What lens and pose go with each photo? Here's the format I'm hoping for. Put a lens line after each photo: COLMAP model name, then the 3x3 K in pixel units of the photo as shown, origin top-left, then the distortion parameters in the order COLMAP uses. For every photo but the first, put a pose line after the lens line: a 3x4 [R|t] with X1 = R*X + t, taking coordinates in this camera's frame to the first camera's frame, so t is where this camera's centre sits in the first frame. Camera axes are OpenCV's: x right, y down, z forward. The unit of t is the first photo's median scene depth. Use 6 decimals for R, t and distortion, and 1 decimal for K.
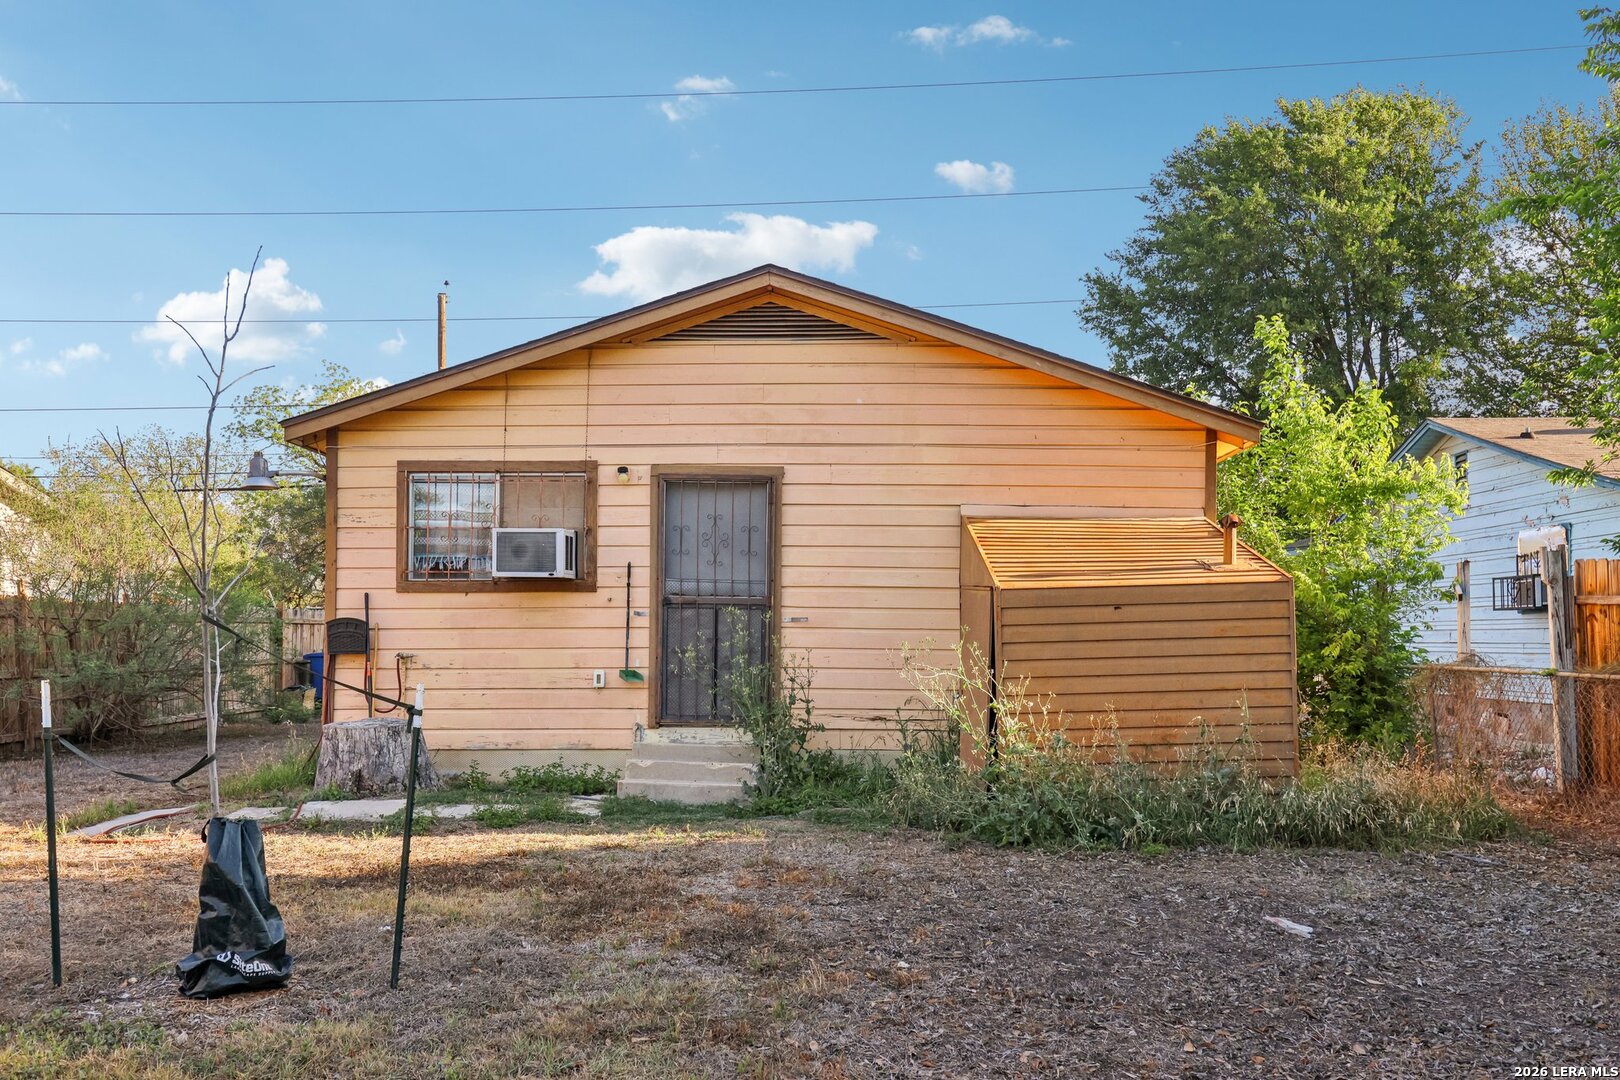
lens RADIAL K [[1292.9, 0, 798.2], [0, 1292.9, 628.9], [0, 0, 1]] dist [0.000930, -0.003143]
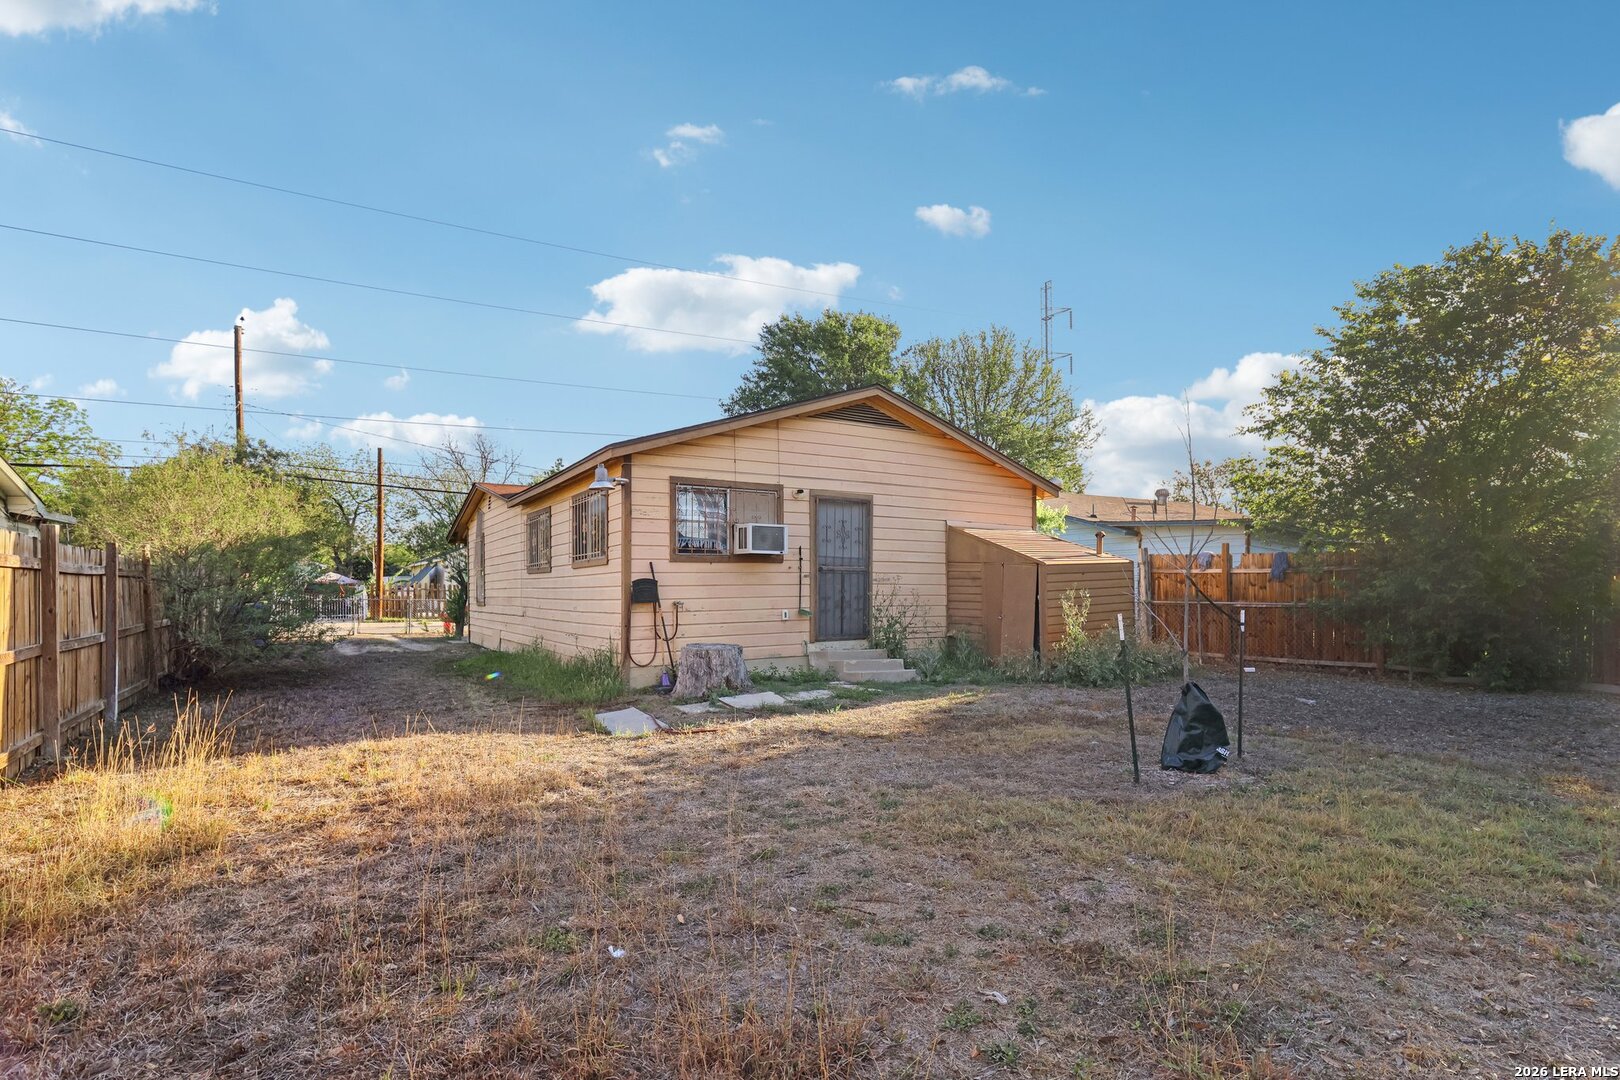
lens RADIAL K [[756.3, 0, 816.2], [0, 756.3, 584.5], [0, 0, 1]] dist [0.006842, -0.001903]
pose [[0.838539, -0.005290, 0.544815, -0.654724], [0.004412, 0.999986, 0.002918, -0.003583], [-0.544823, -0.000043, 0.838551, 0.154857]]
